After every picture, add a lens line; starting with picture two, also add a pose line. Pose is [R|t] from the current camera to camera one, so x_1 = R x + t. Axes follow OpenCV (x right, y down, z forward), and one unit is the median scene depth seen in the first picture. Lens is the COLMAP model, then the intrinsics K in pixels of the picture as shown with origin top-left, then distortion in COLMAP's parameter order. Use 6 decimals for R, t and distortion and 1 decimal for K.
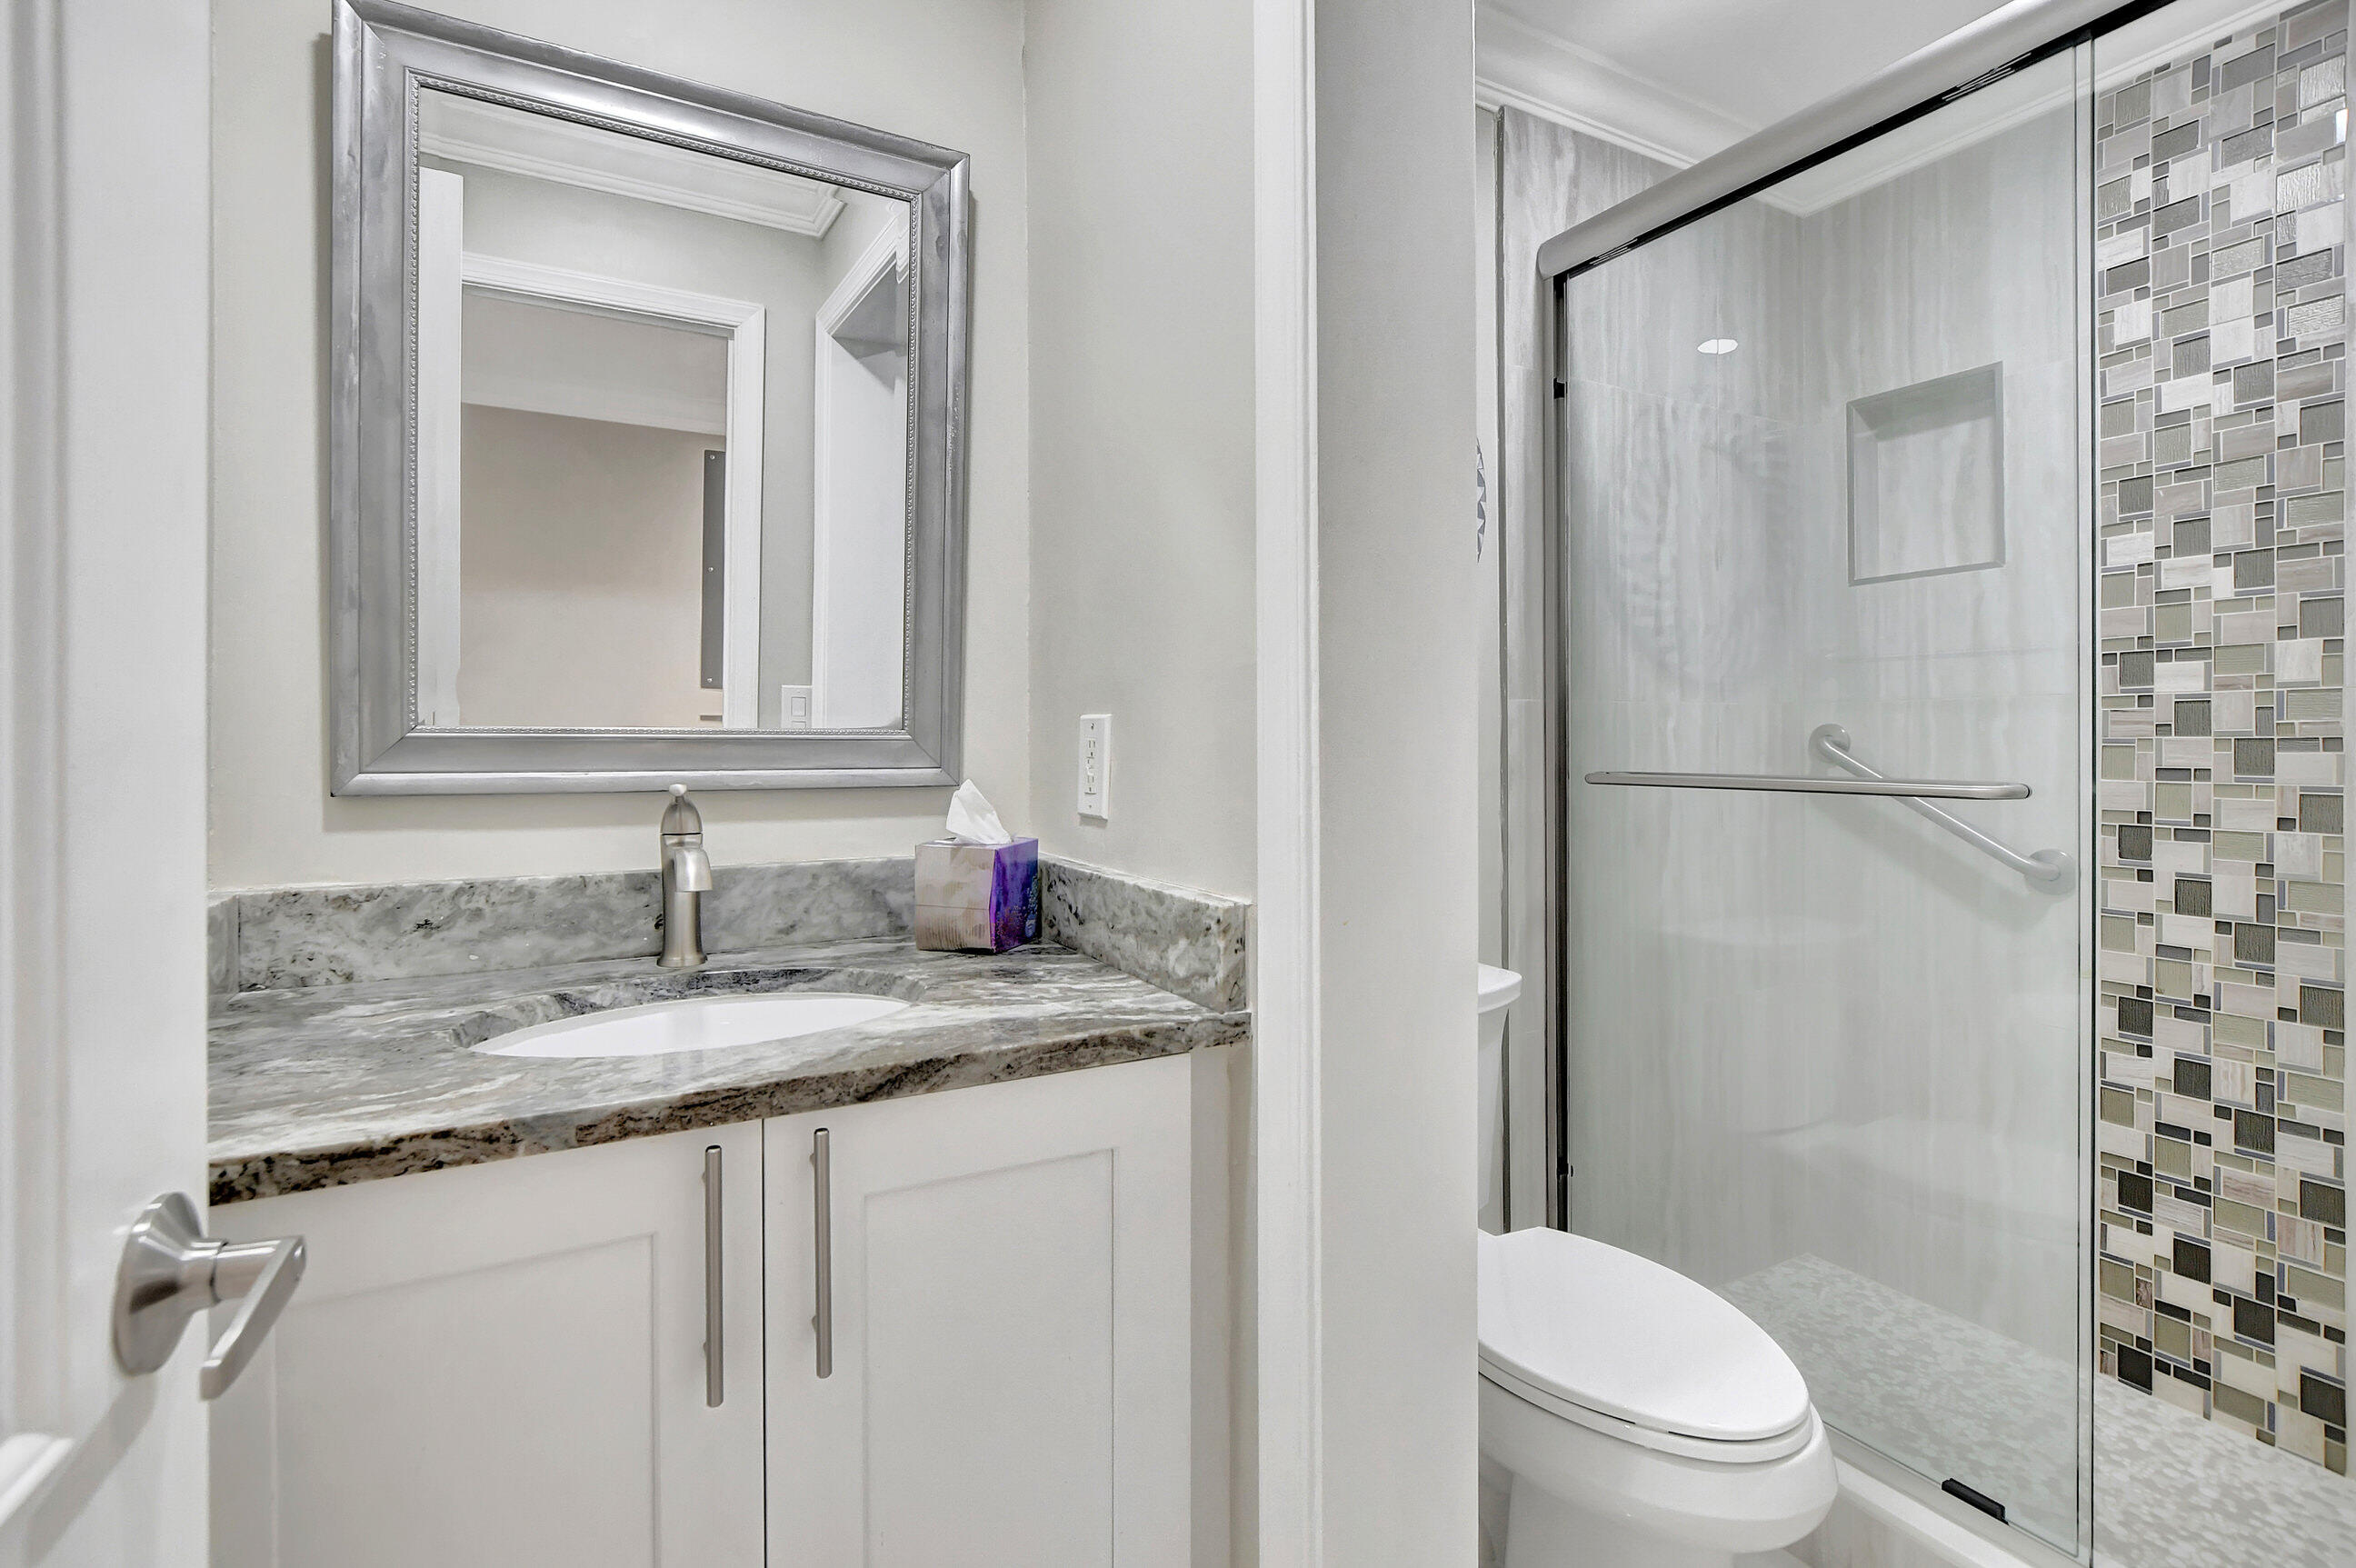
lens RADIAL K [[1055.4, 0, 1157.0], [0, 1055.4, 760.7], [0, 0, 1]] dist [-0.008904, 0.000741]
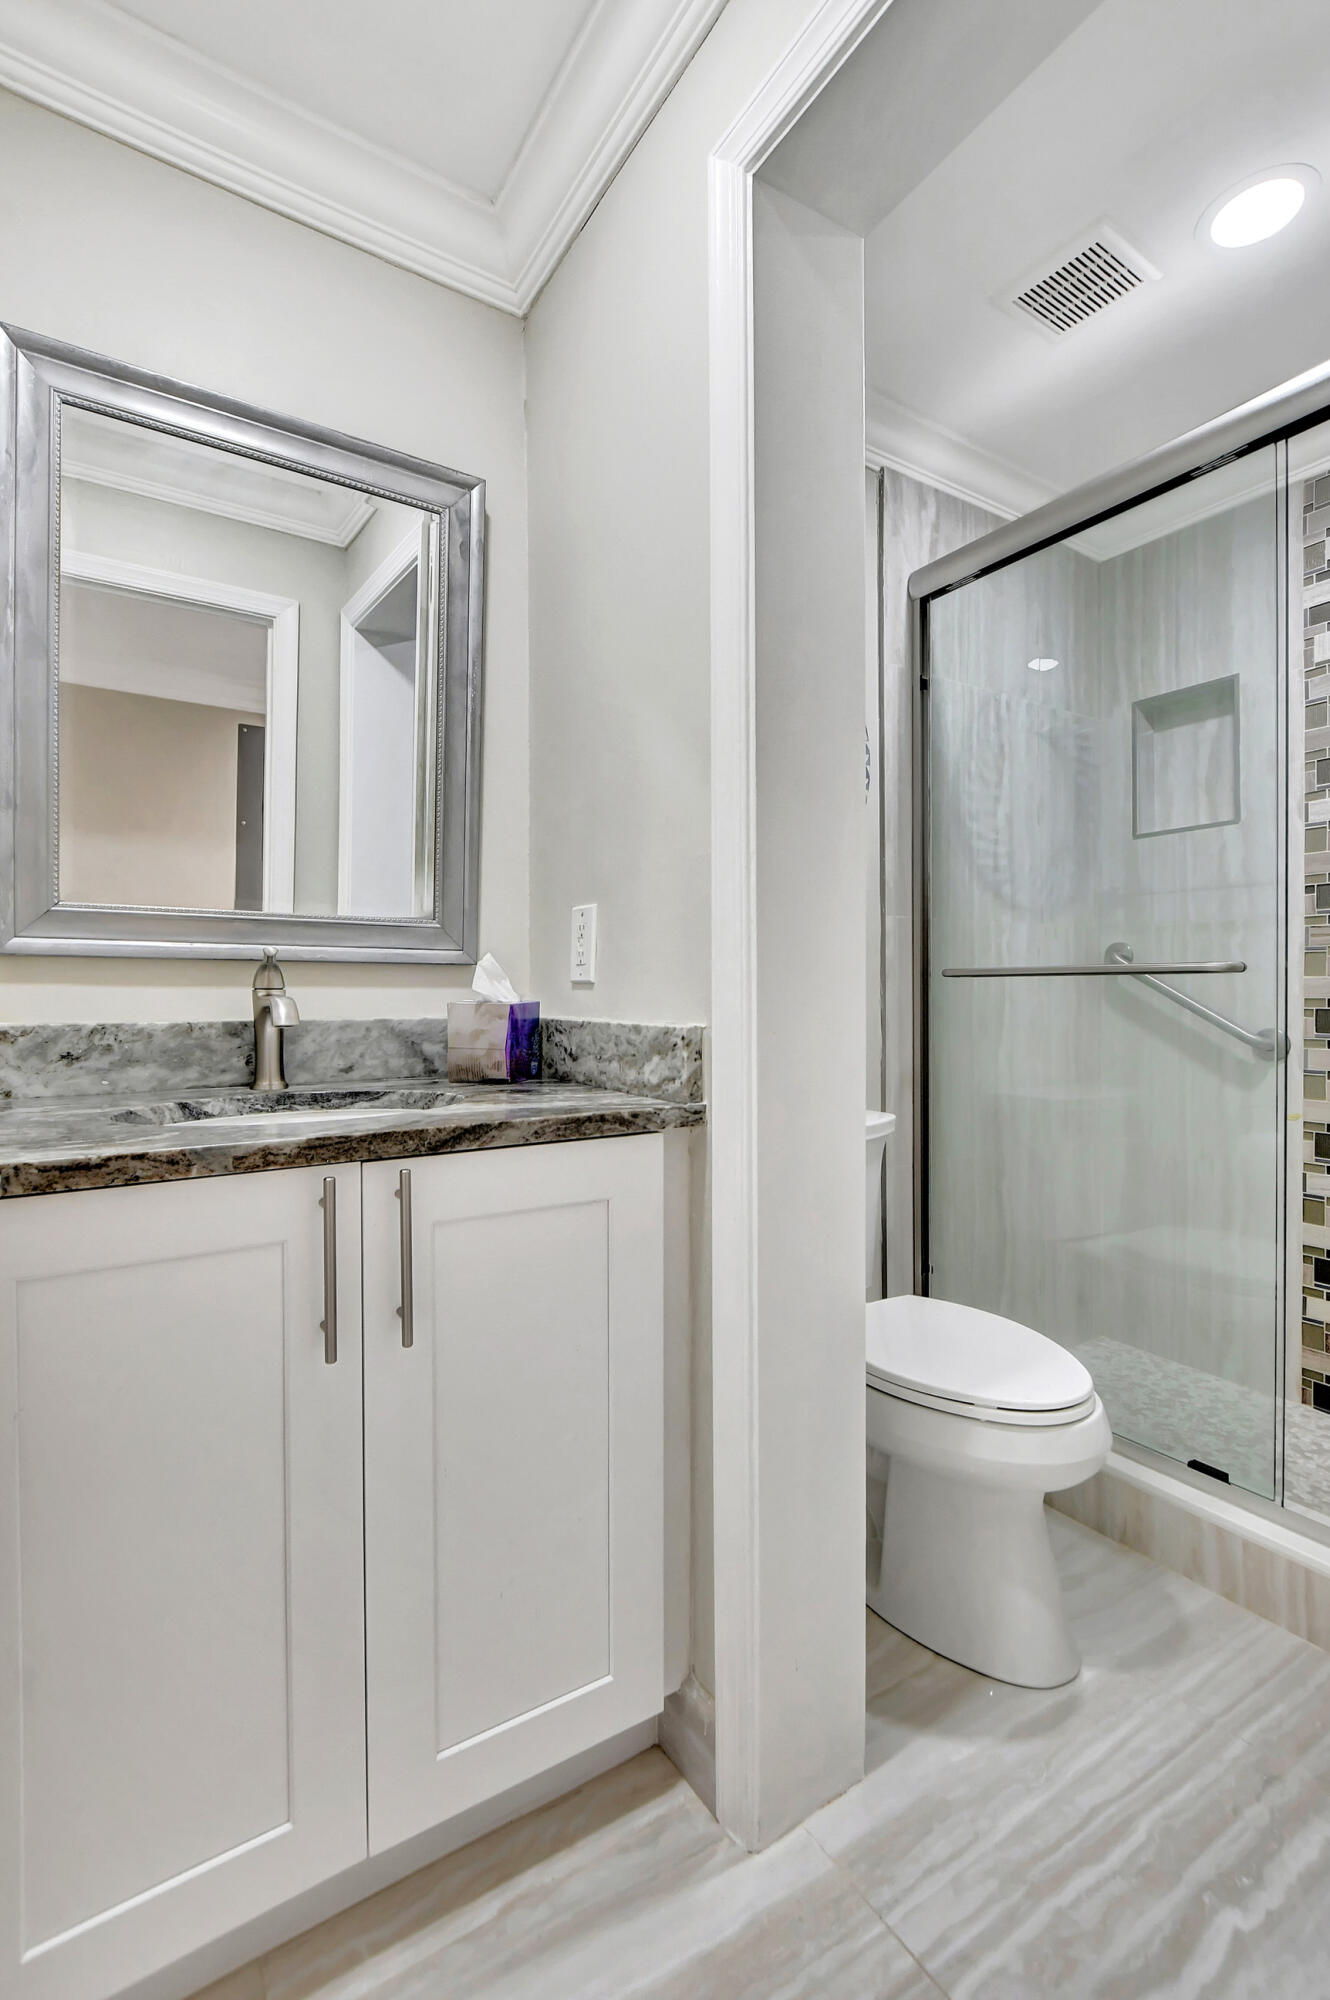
lens RADIAL K [[895.9, 0, 668.3], [0, 895.9, 1034.0], [0, 0, 1]] dist [-0.008904, 0.000741]
pose [[0.996481, -0.001288, 0.083814, -0.044534], [0.000560, 0.999962, 0.008715, 0.101148], [-0.083822, -0.008637, 0.996443, -0.129692]]
